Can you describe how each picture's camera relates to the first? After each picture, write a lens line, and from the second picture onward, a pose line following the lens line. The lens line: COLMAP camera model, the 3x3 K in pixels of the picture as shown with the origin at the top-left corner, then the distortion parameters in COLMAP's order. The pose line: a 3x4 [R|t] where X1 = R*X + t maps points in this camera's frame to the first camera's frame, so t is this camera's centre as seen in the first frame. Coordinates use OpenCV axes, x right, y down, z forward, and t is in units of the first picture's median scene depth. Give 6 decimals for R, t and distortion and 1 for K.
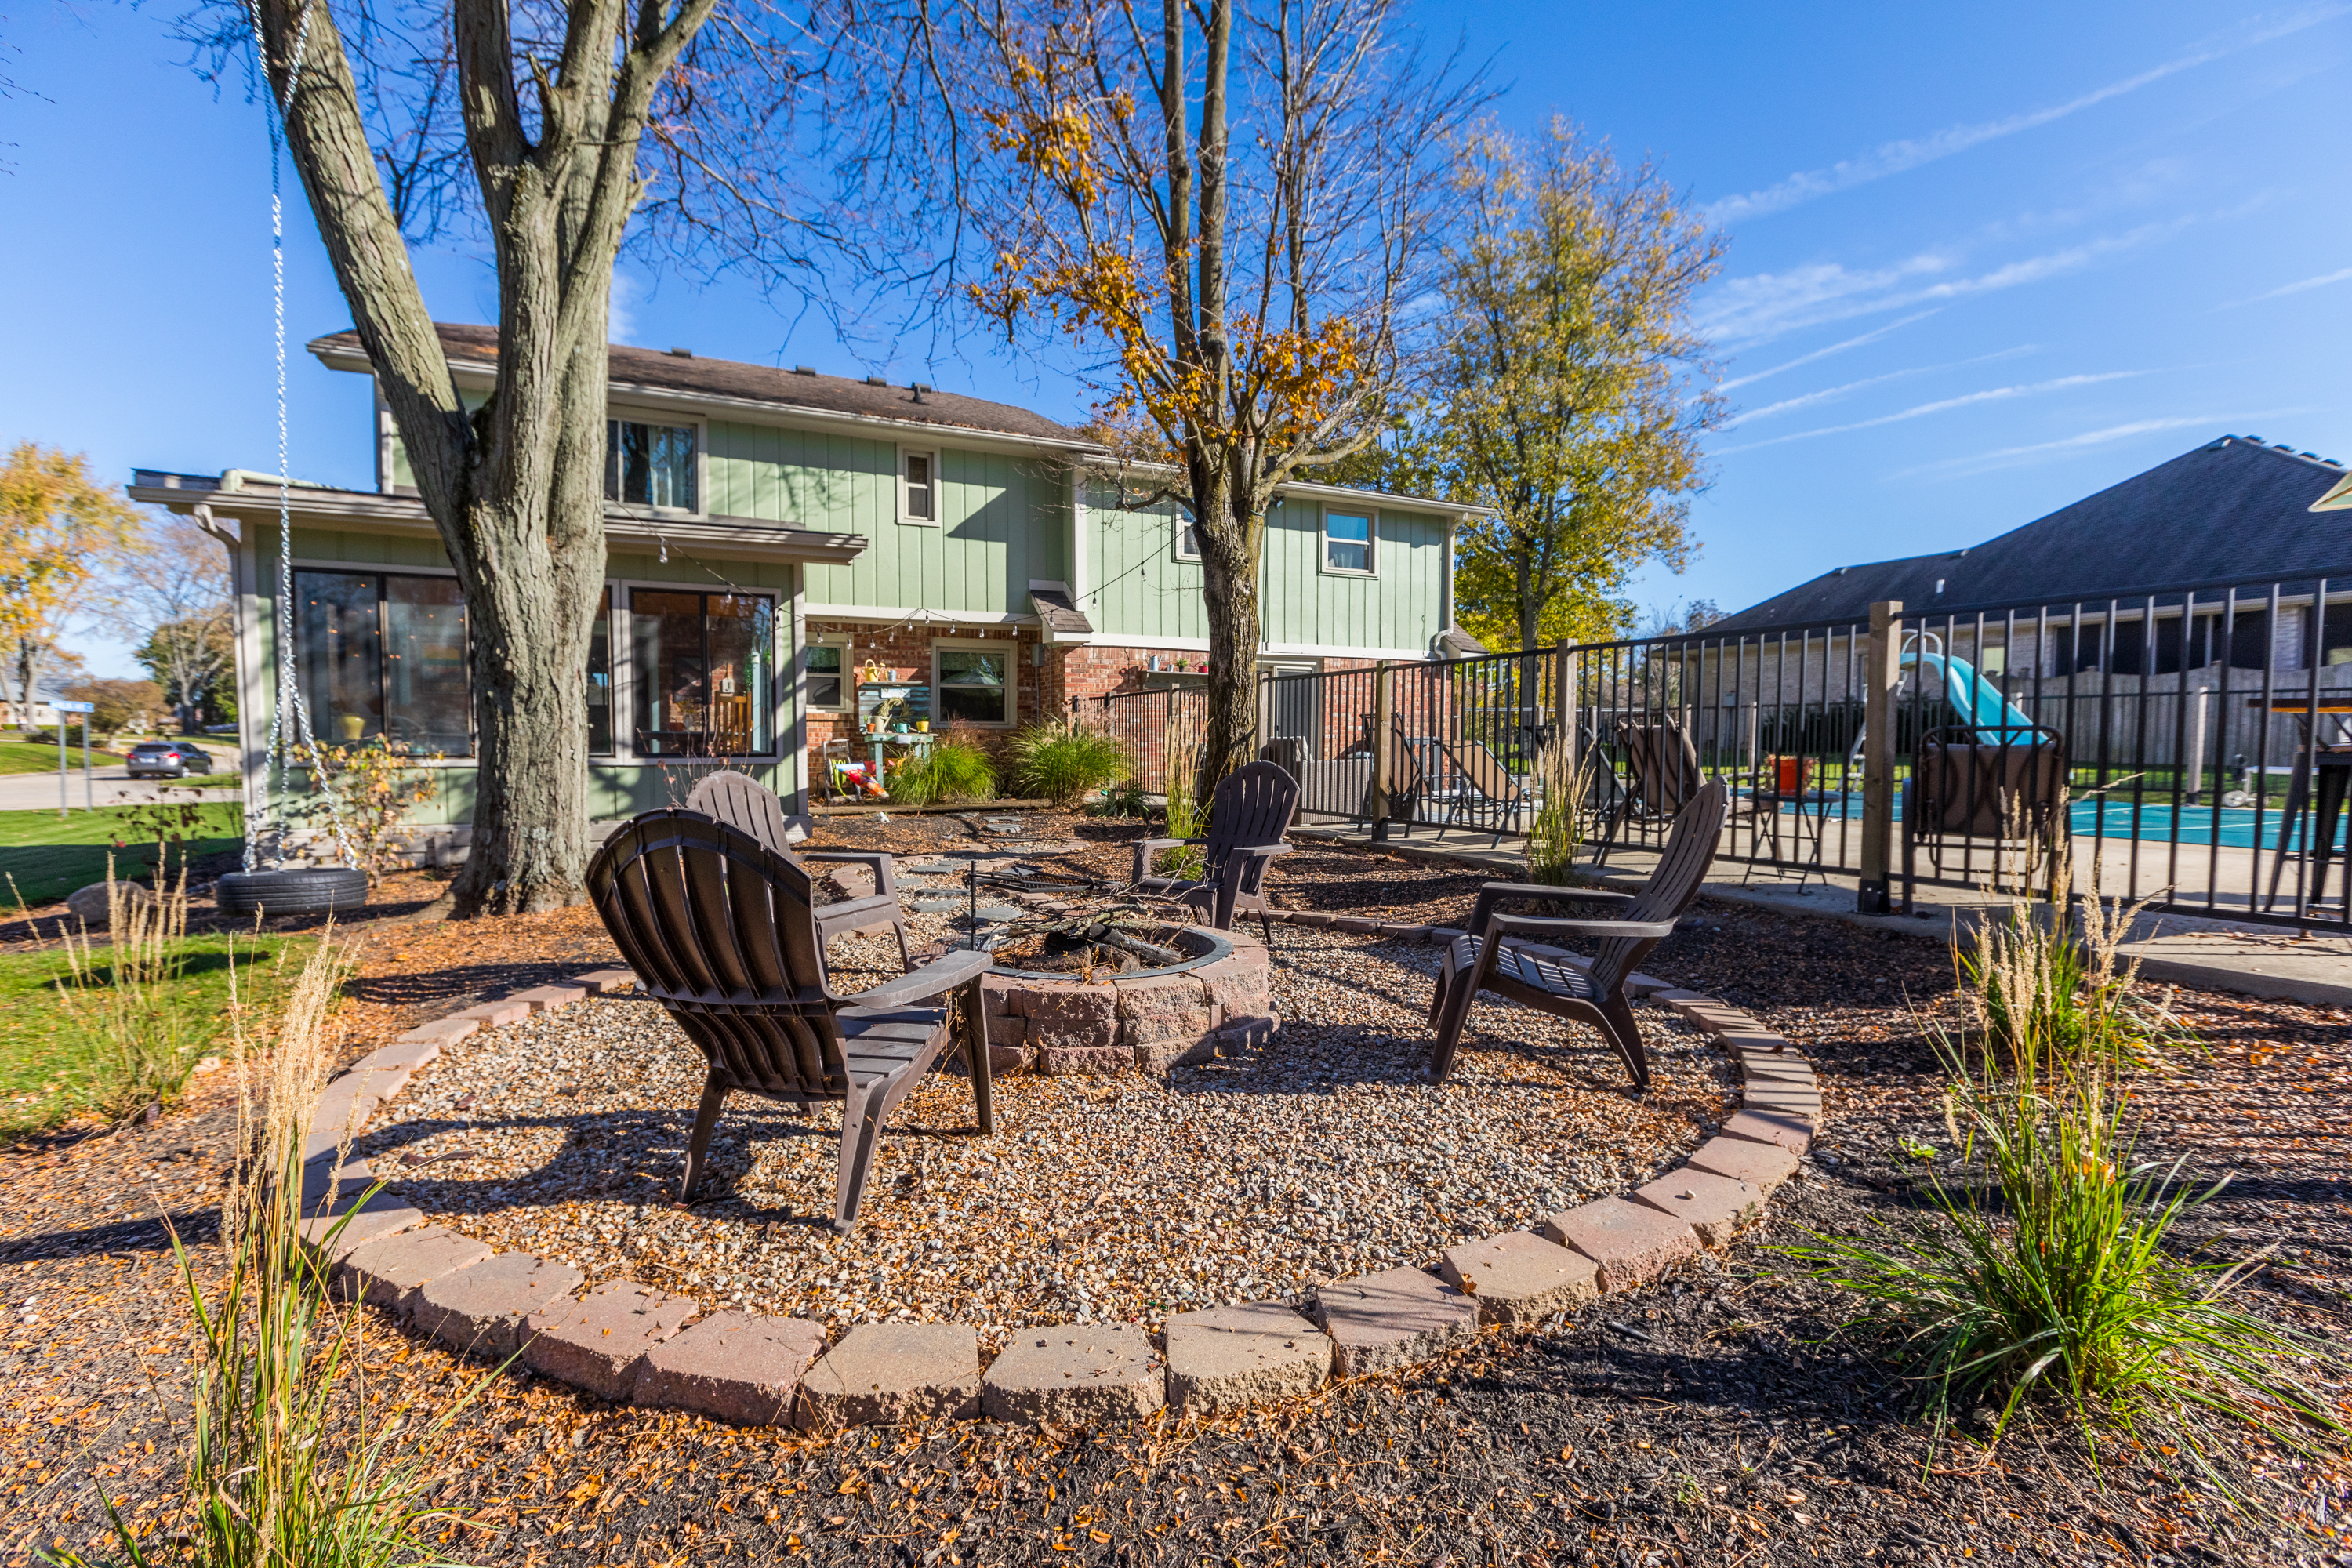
lens RADIAL K [[1038.5, 0, 1176.0], [0, 1038.5, 784.0], [0, 0, 1]] dist [0.001124, 0.000002]
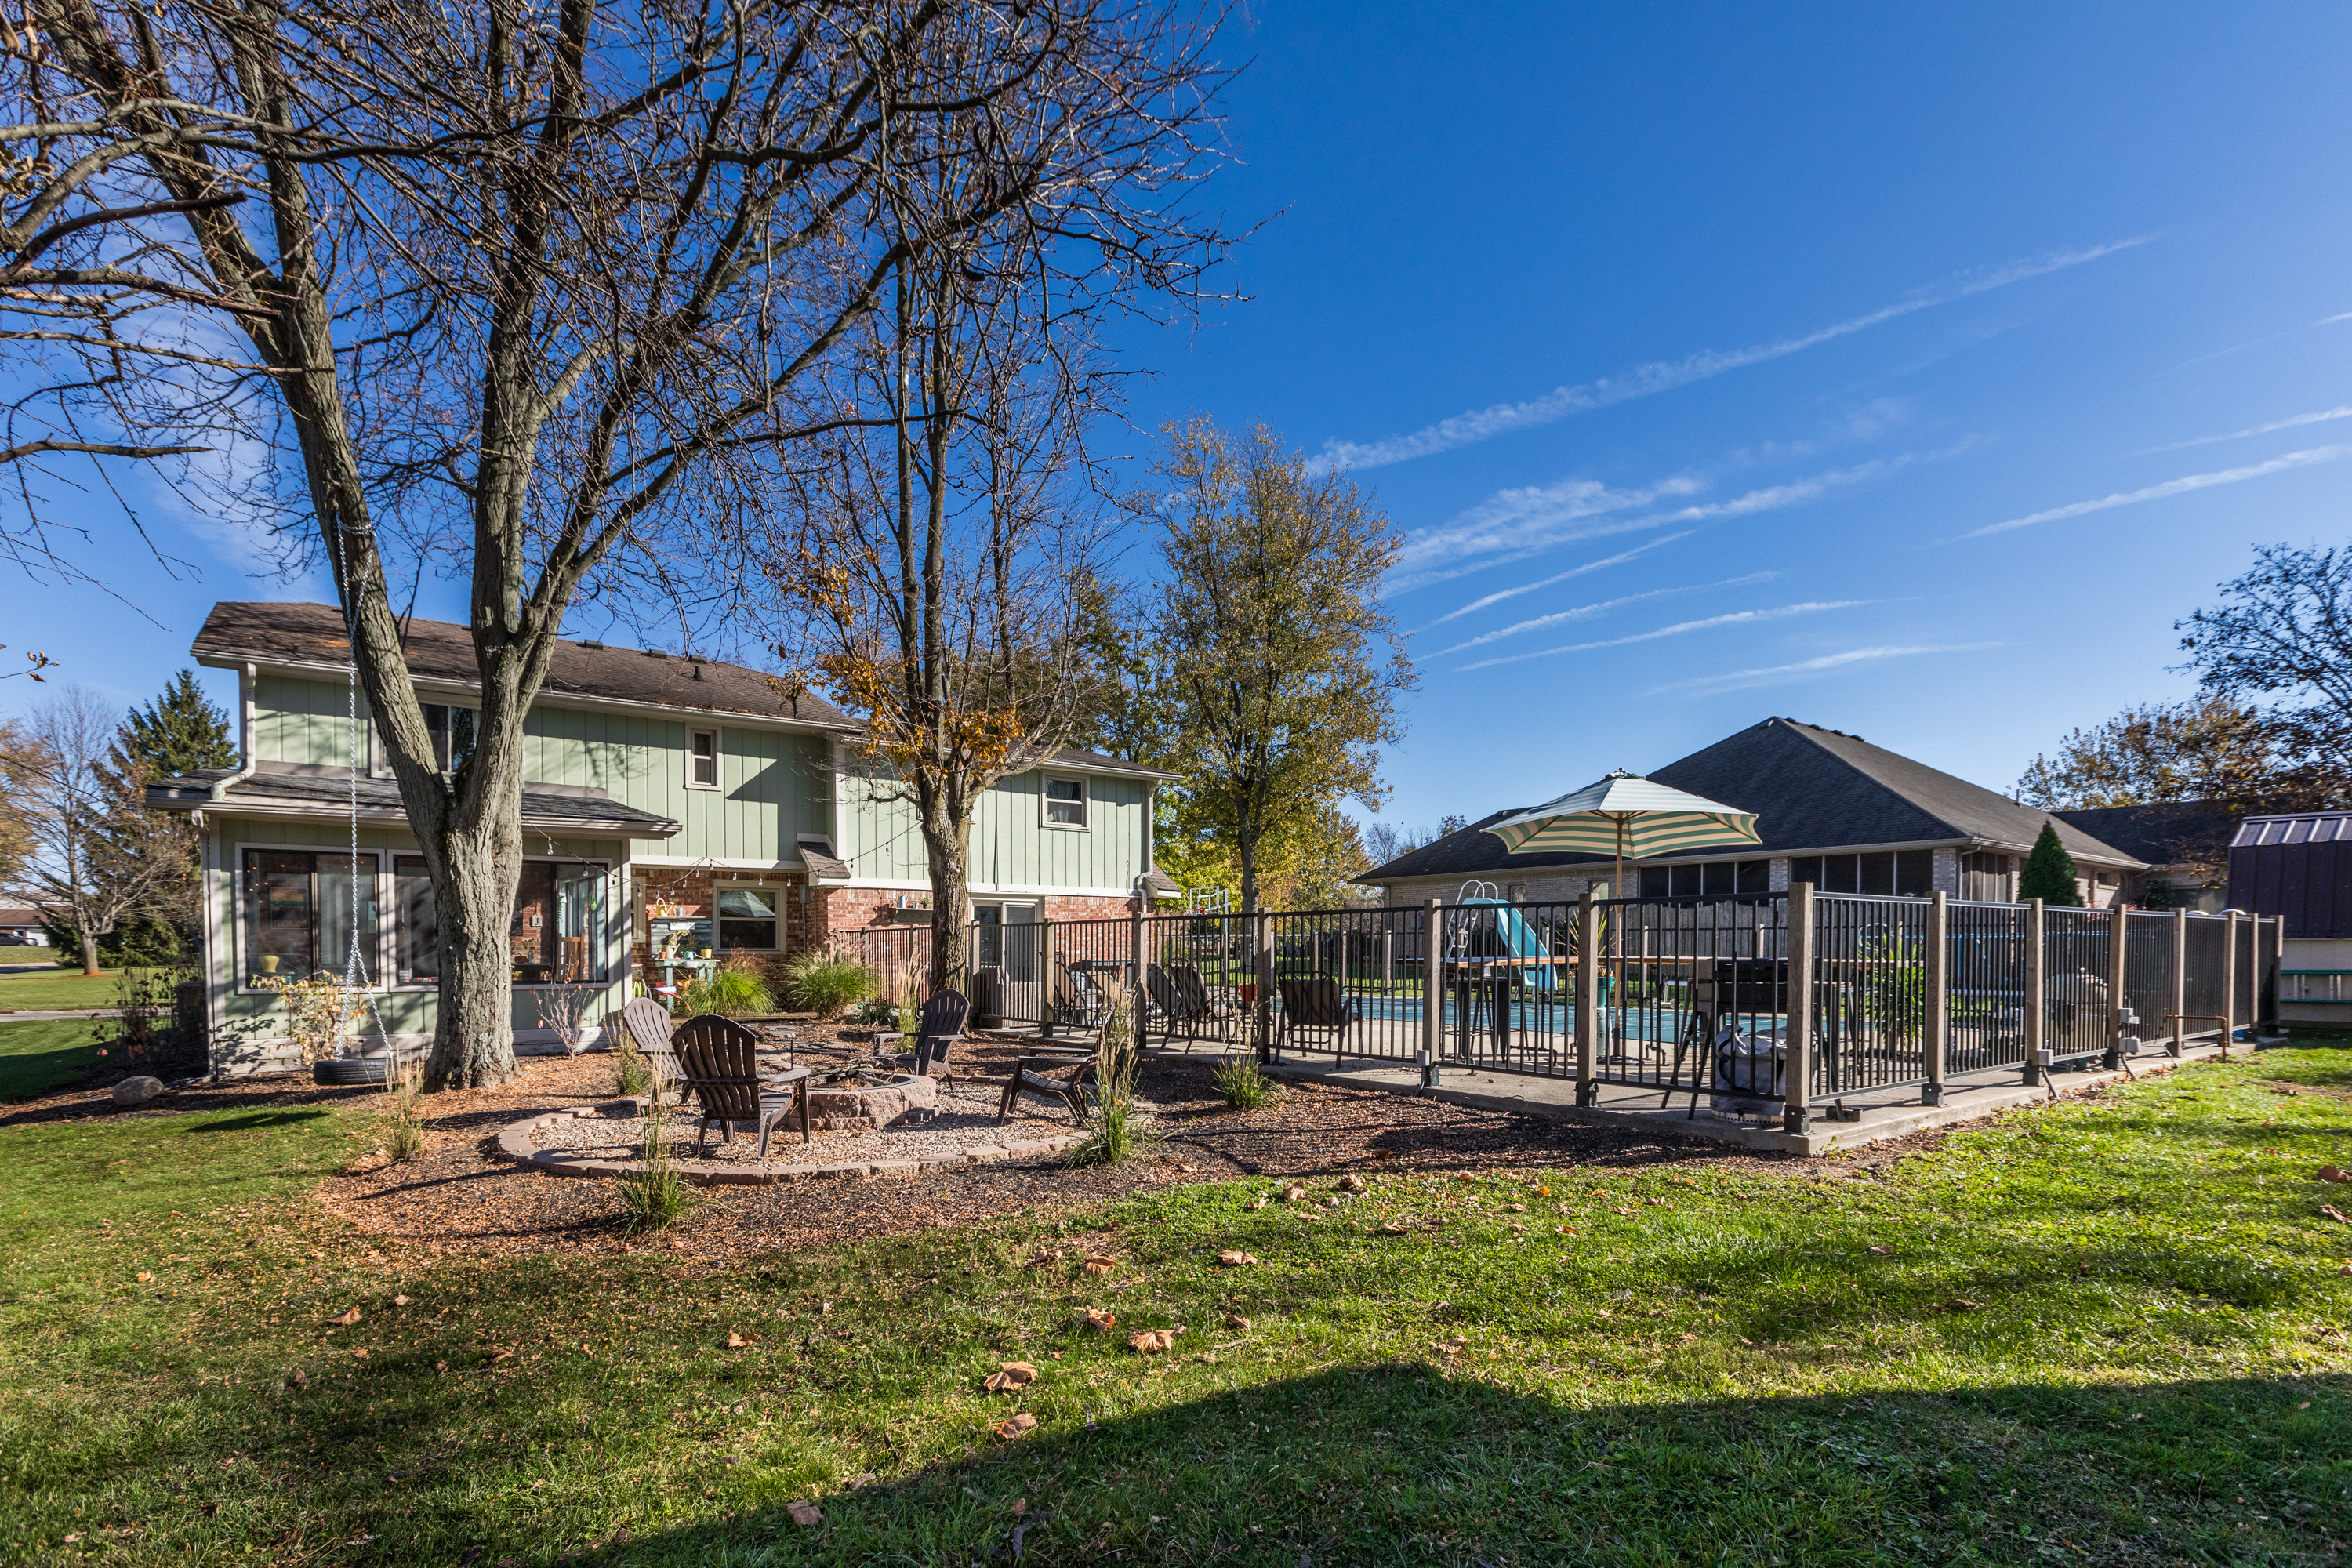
lens RADIAL K [[1198.8, 0, 1162.5], [0, 1198.8, 960.9], [0, 0, 1]] dist [0.034760, 0.000250]
pose [[0.985005, -0.001903, 0.172514, 0.040163], [0.006613, 0.999621, -0.026730, -0.005763], [-0.172397, 0.027470, 0.984644, -0.495598]]
